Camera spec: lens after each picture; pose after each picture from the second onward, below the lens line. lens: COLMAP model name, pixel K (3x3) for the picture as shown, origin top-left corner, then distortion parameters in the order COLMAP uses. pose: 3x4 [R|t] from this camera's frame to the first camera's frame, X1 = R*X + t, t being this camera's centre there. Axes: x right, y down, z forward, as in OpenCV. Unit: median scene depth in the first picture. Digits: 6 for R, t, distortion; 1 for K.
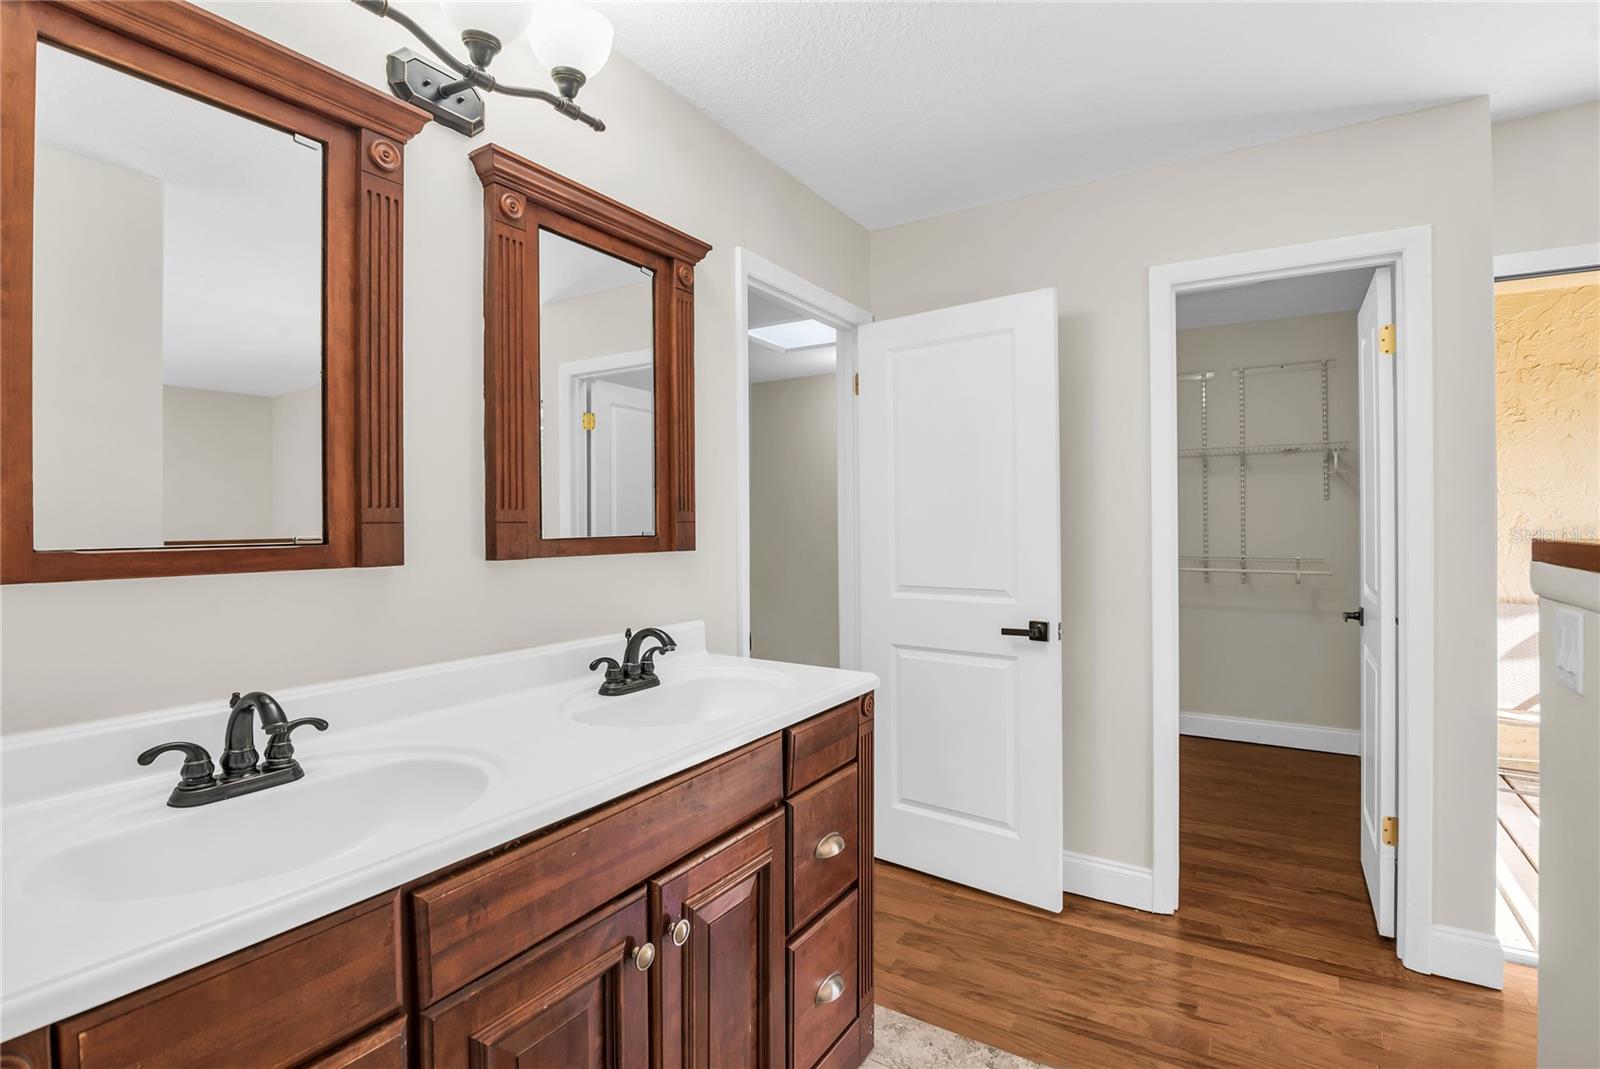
lens RADIAL K [[804.3, 0, 800.5], [0, 804.3, 518.8], [0, 0, 1]] dist [-0.002640, -0.001145]
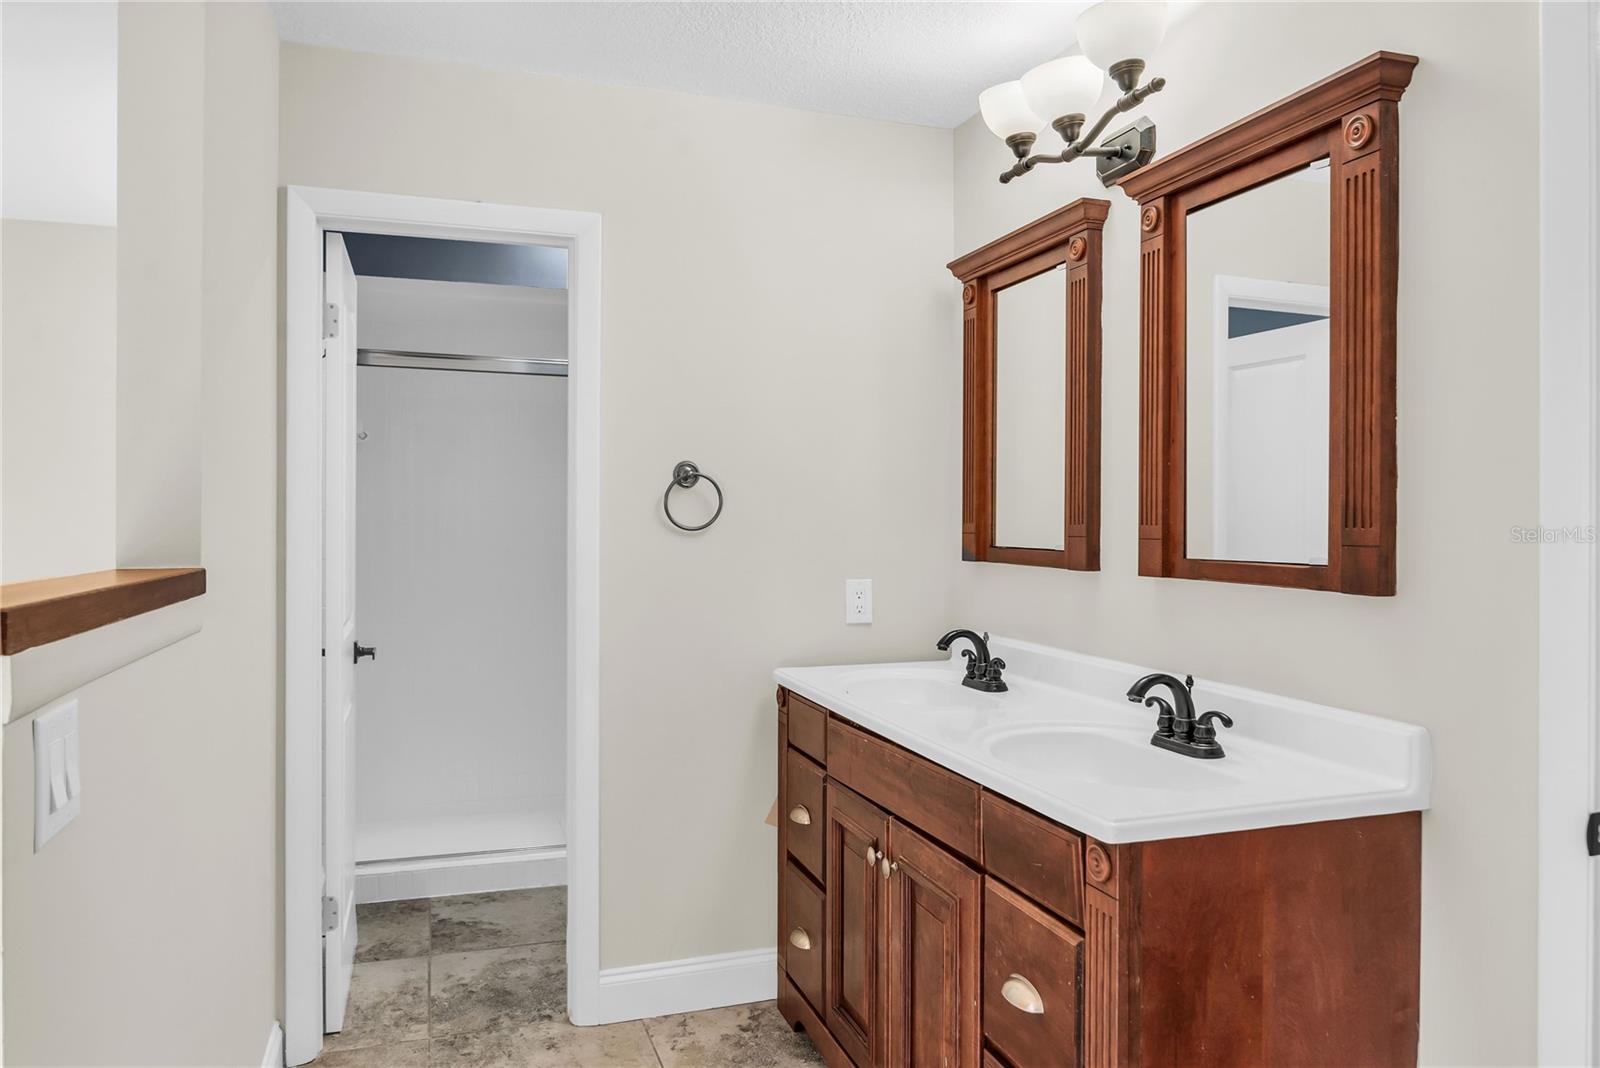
lens RADIAL K [[1107.3, 0, 800.0], [0, 1107.3, 534.0], [0, 0, 1]] dist [-0.002258, -0.000761]
pose [[-0.629386, -0.006760, -0.777063, 0.937514], [-0.025383, 0.999607, 0.011863, -0.005015], [0.776678, 0.027191, -0.629311, 1.485594]]
